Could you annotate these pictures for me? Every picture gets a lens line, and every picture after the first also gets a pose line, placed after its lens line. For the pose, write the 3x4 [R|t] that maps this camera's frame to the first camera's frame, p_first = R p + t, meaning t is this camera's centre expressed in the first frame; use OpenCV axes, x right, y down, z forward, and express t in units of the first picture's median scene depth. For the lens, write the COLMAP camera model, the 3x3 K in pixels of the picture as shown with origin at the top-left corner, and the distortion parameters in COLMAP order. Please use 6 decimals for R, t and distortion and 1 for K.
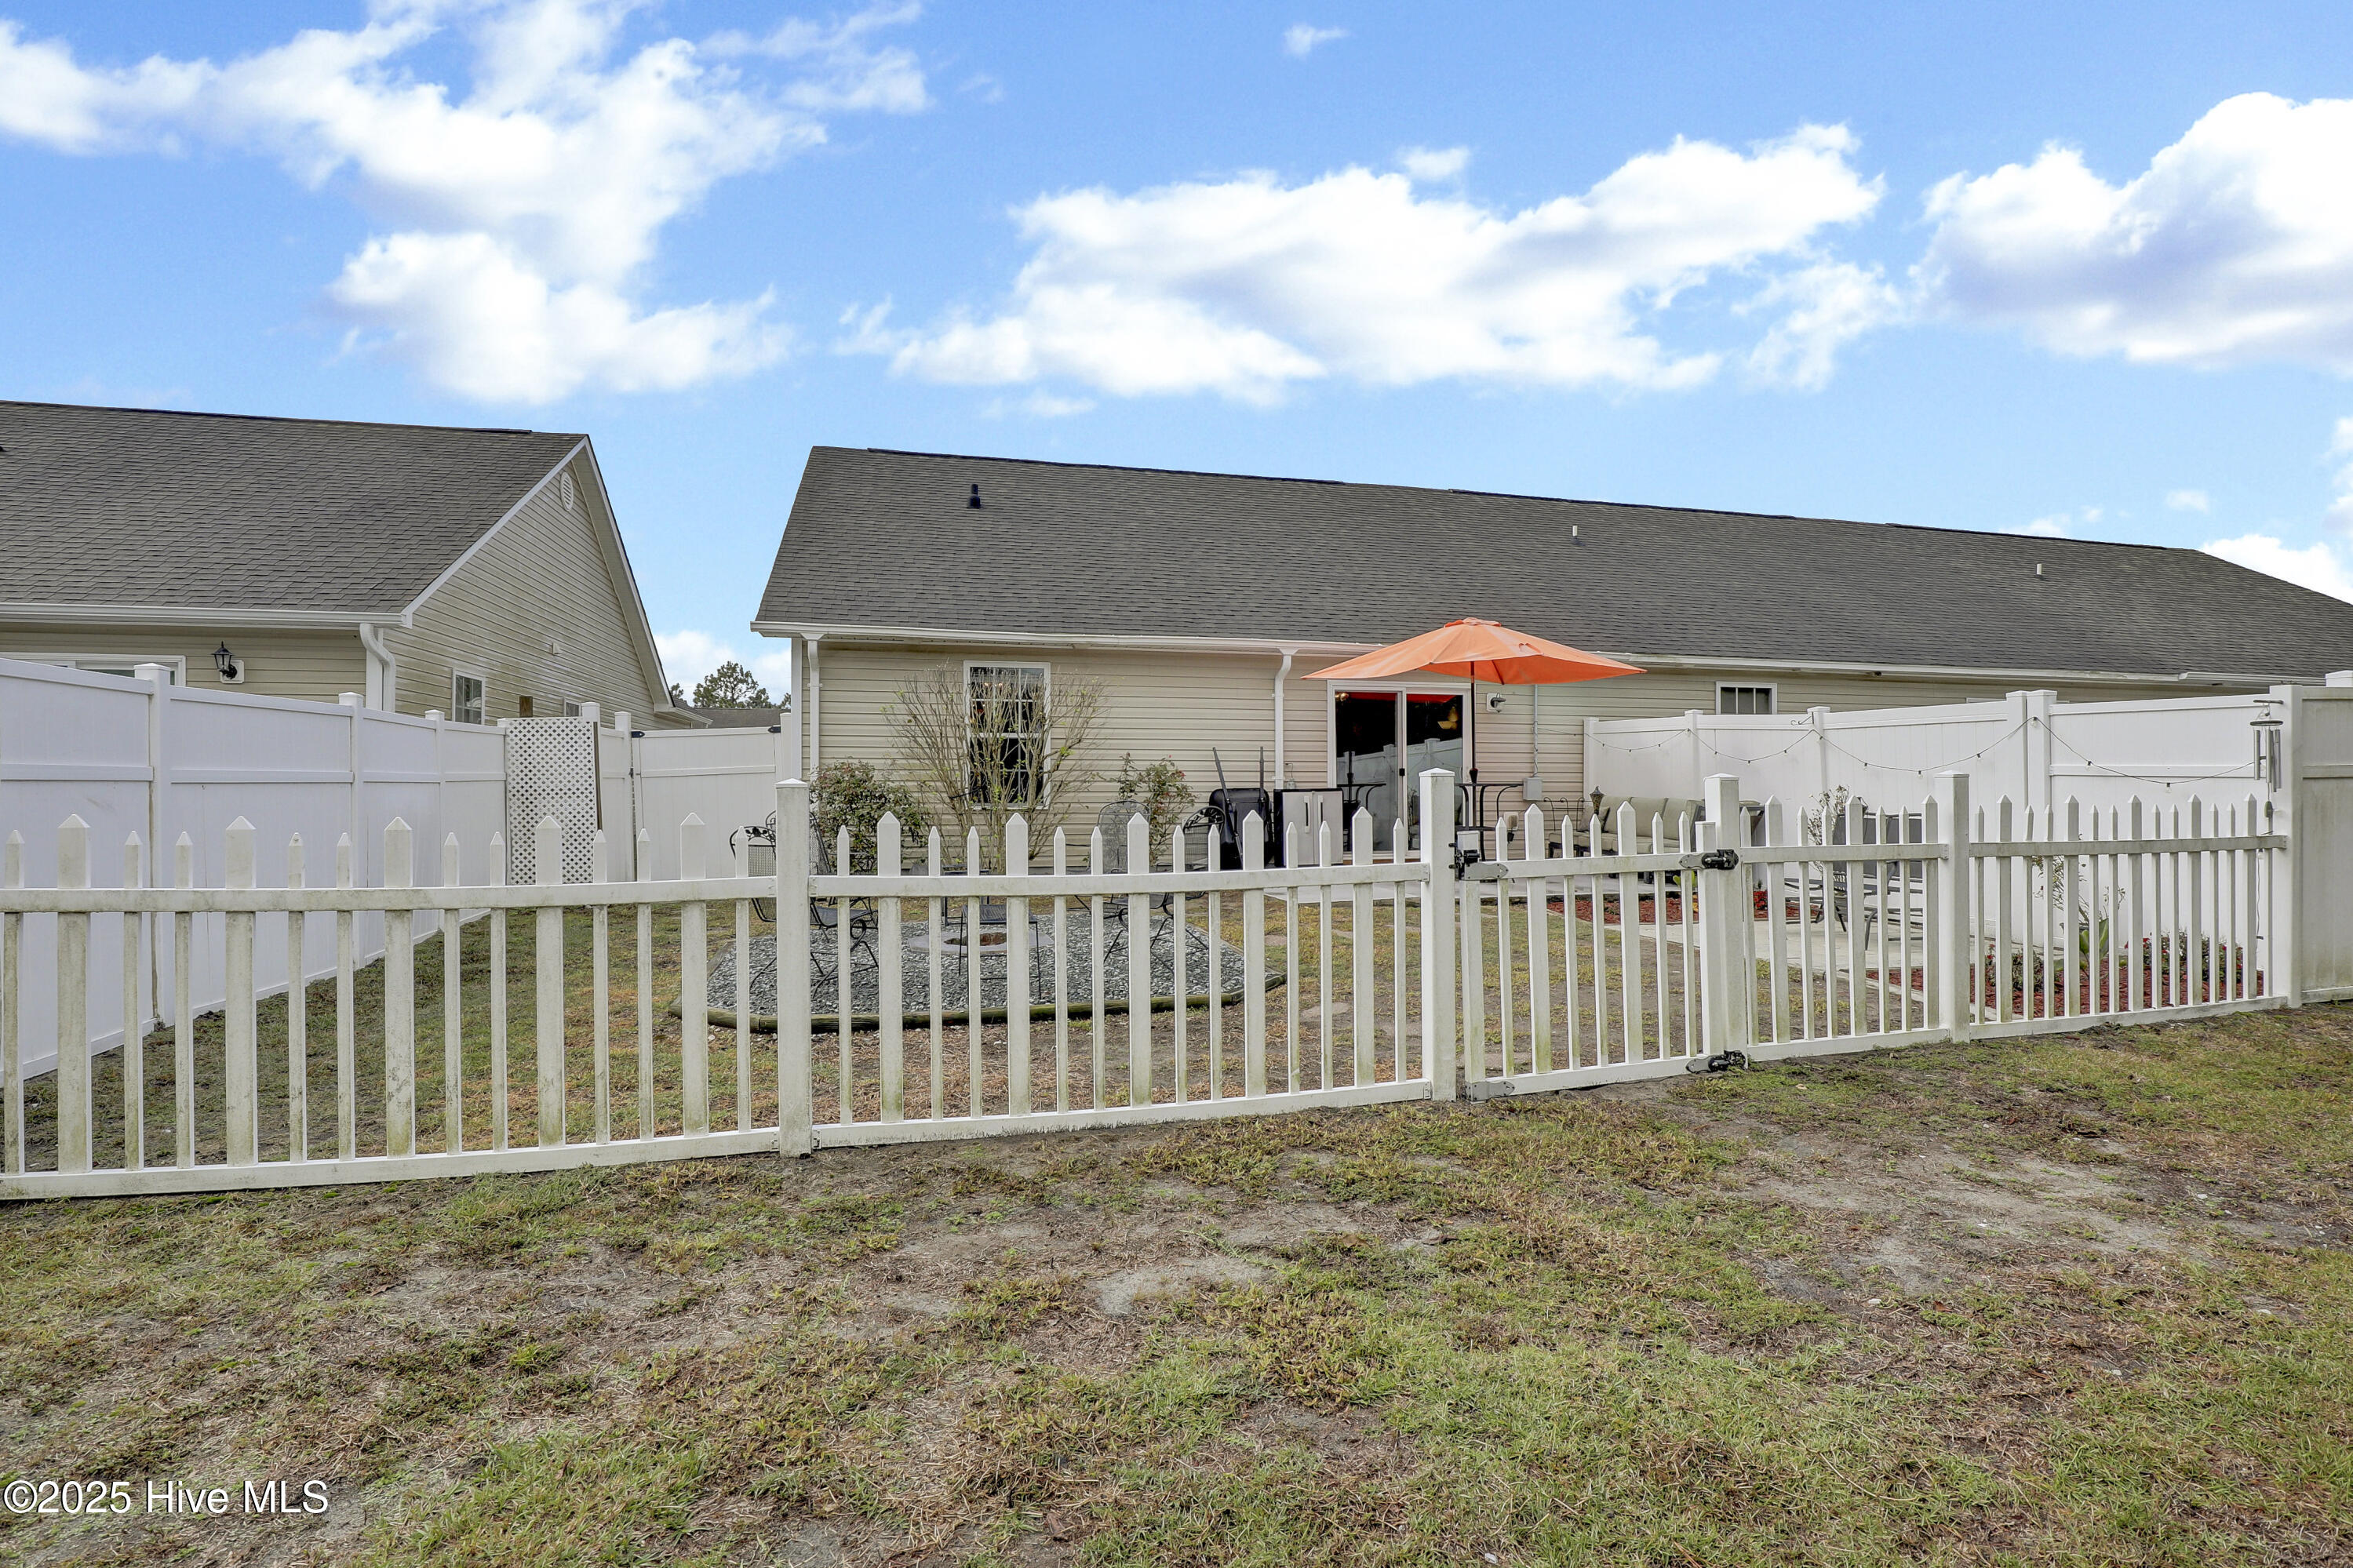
lens RADIAL K [[1097.5, 0, 1179.4], [0, 1097.5, 780.8], [0, 0, 1]] dist [-0.022180, 0.001048]
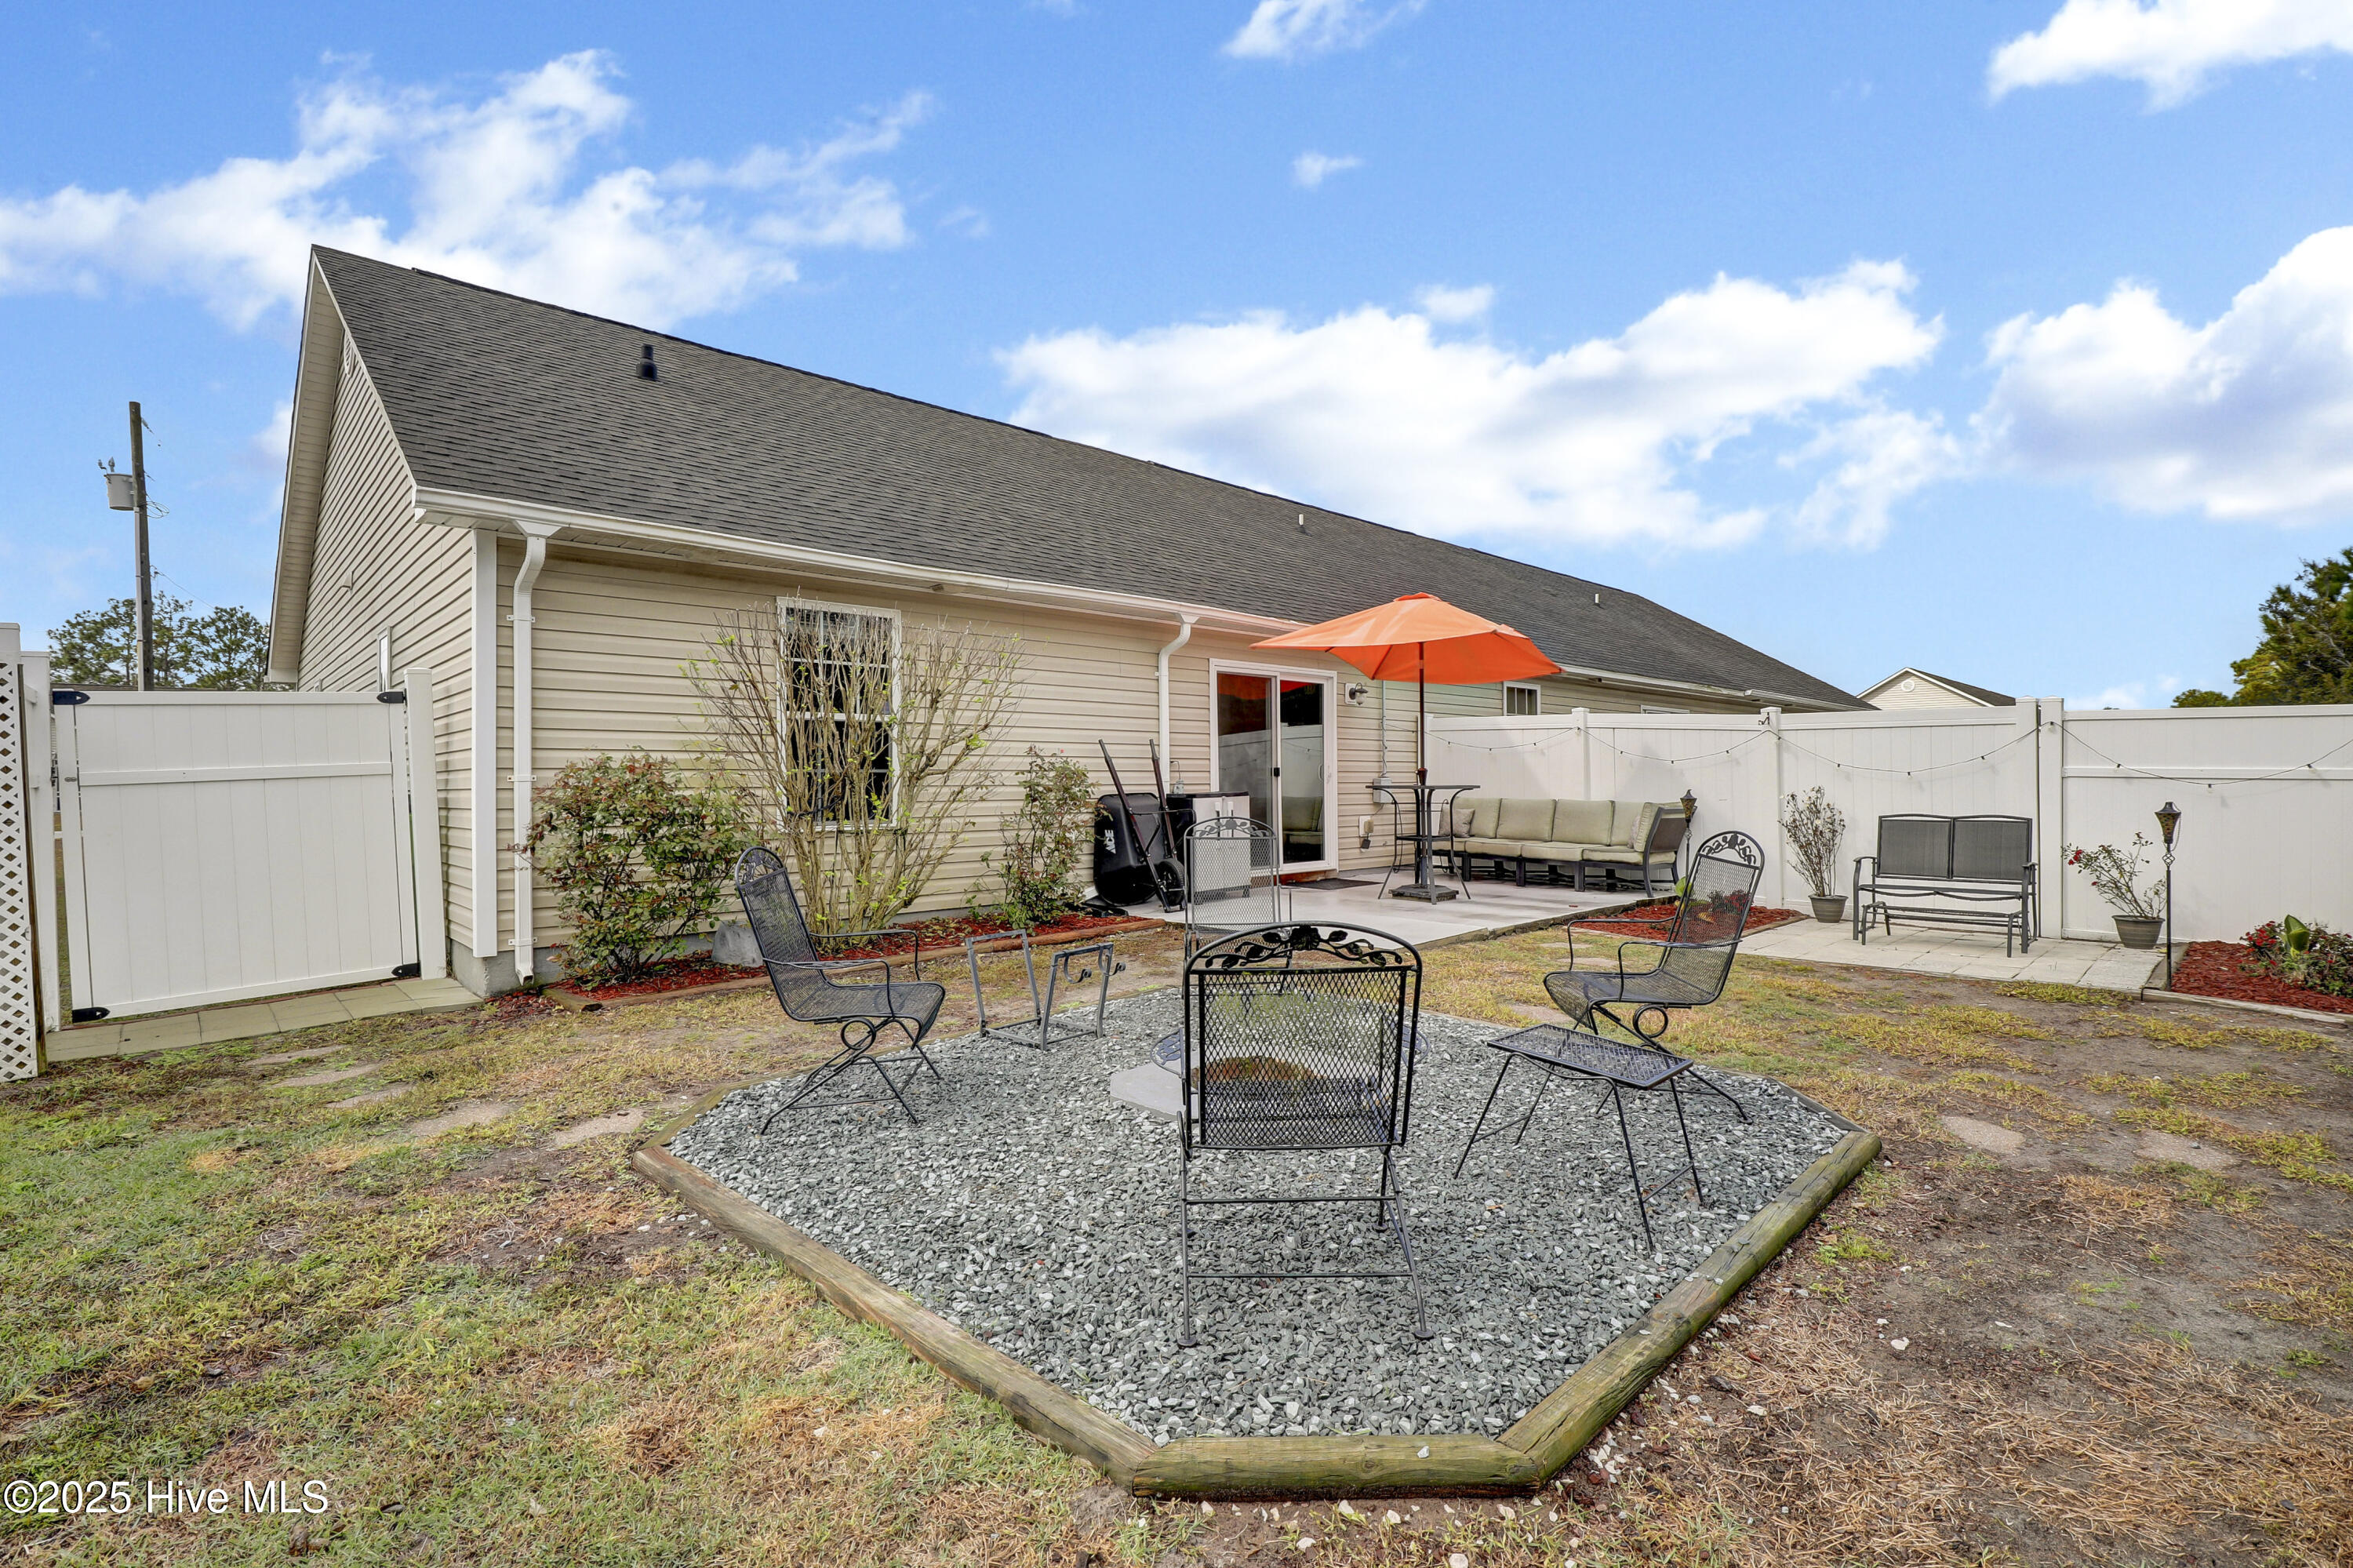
lens RADIAL K [[1097.7, 0, 1170.8], [0, 1097.7, 777.4], [0, 0, 1]] dist [-0.022180, 0.001048]
pose [[0.866098, -0.002220, 0.499869, -0.306979], [0.002788, 0.999996, -0.000391, -0.004266], [-0.499866, 0.001732, 0.866101, 0.330422]]
